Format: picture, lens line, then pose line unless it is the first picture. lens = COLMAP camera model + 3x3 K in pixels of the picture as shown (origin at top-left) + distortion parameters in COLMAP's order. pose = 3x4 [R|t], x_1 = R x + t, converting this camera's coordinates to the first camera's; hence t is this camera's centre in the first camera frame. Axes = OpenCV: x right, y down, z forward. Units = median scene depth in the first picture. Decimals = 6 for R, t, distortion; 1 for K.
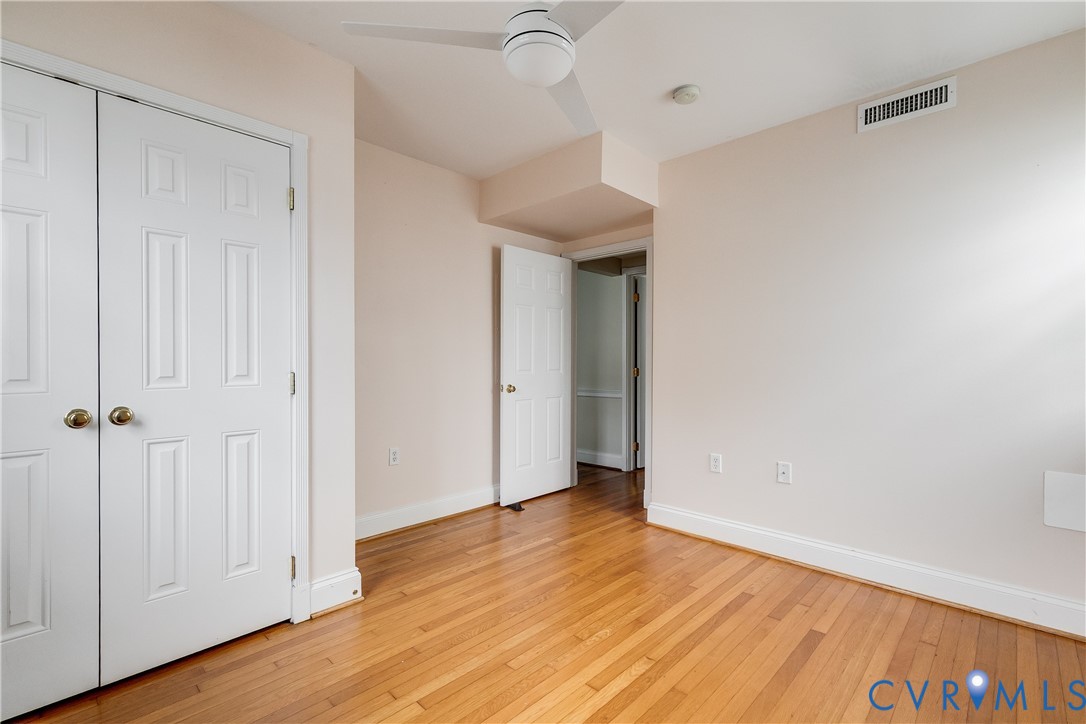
lens RADIAL K [[489.8, 0, 543.5], [0, 489.8, 363.5], [0, 0, 1]] dist [0.005577, -0.001146]
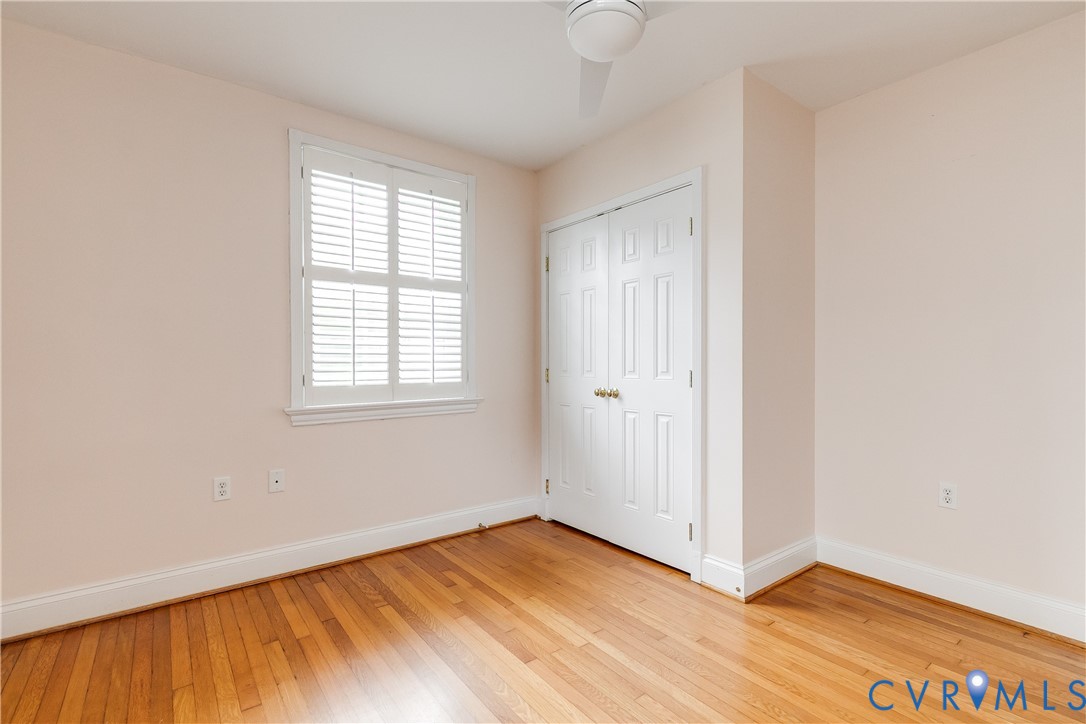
lens RADIAL K [[489.8, 0, 547.3], [0, 489.8, 367.0], [0, 0, 1]] dist [0.005577, -0.001146]
pose [[-0.147737, 0.002890, -0.989022, 0.702312], [-0.000712, 0.999995, 0.003029, 0.006739], [0.989026, 0.001151, -0.147734, 0.798343]]
